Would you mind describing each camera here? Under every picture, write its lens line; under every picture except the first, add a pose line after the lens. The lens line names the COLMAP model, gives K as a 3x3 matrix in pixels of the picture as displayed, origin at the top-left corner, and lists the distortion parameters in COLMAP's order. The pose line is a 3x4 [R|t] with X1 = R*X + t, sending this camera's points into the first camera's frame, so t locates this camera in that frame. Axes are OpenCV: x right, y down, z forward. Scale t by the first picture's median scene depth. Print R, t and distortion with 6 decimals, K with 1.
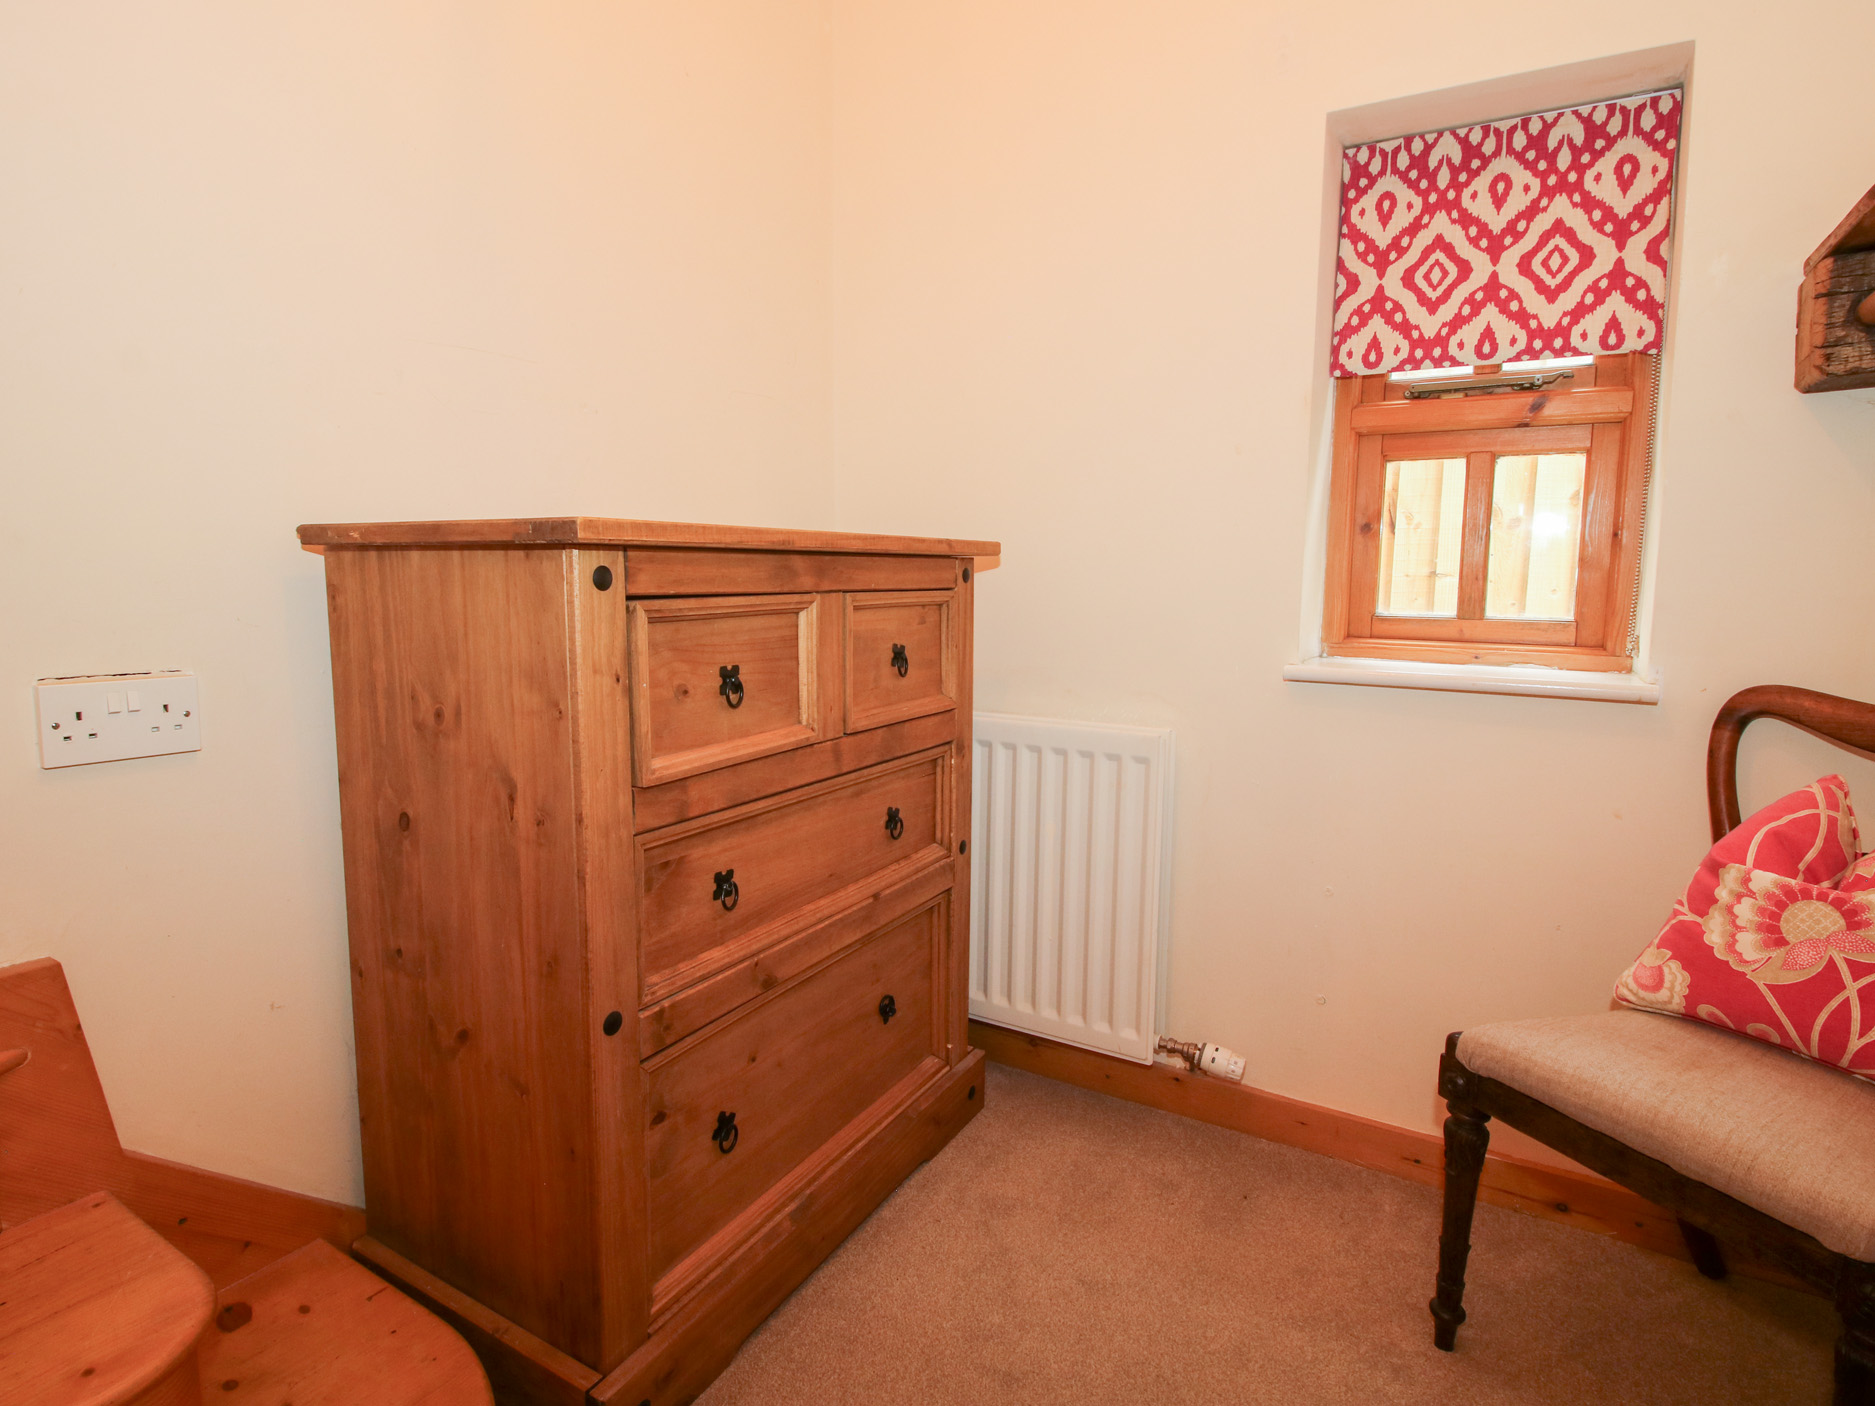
lens RADIAL K [[991.1, 0, 922.1], [0, 991.1, 688.7], [0, 0, 1]] dist [0.004931, -0.016601]
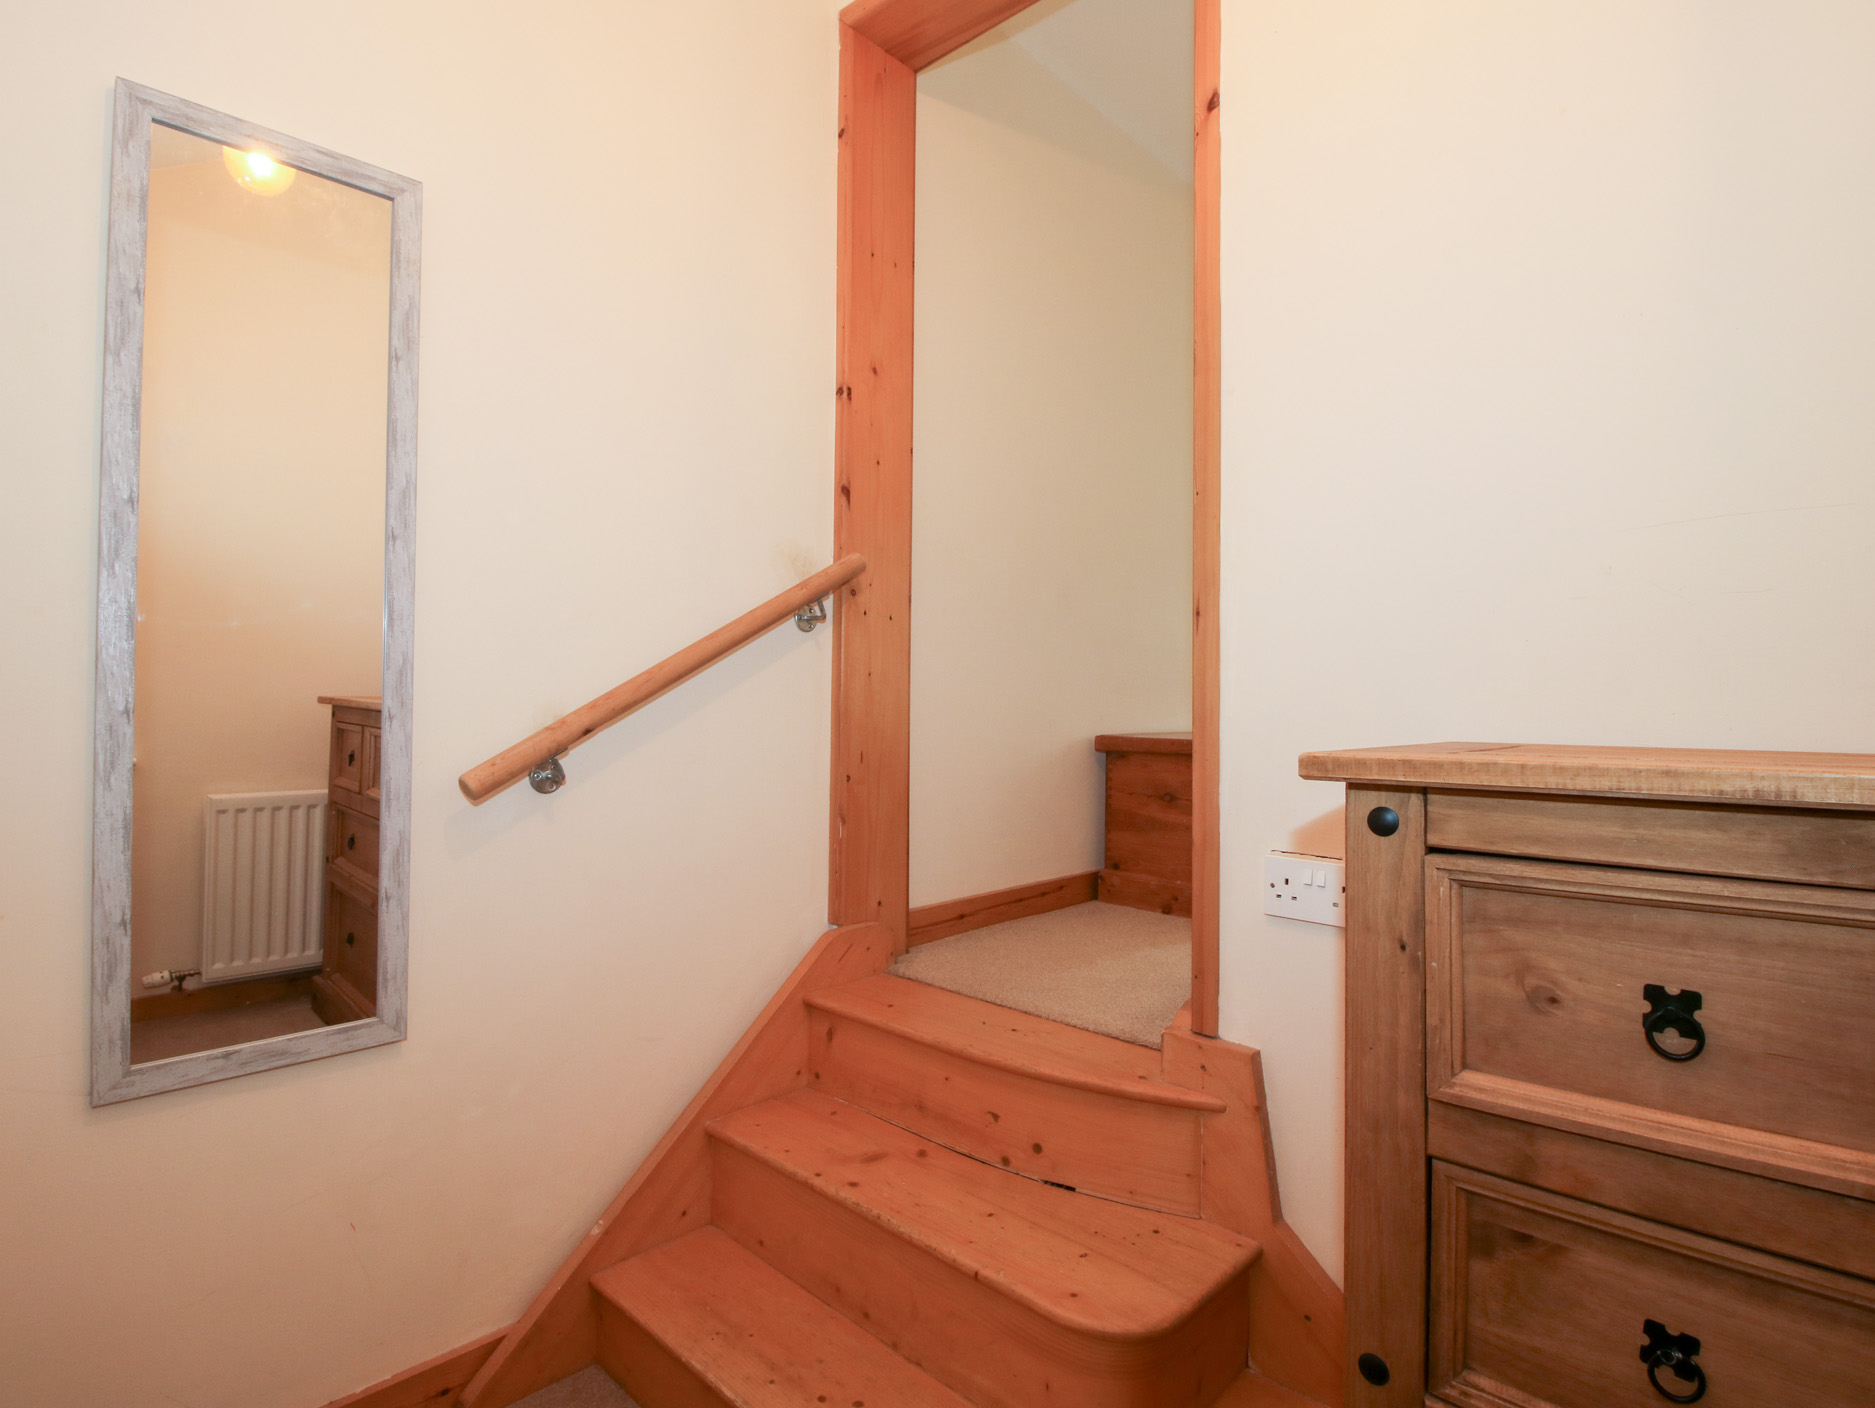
lens RADIAL K [[1005.7, 0, 926.2], [0, 1005.7, 691.6], [0, 0, 1]] dist [0.003636, -0.015980]
pose [[-0.243059, -0.020072, -0.969804, 0.583550], [-0.117871, 0.992988, 0.008989, -0.175872], [0.962823, 0.116496, -0.243720, 0.779006]]
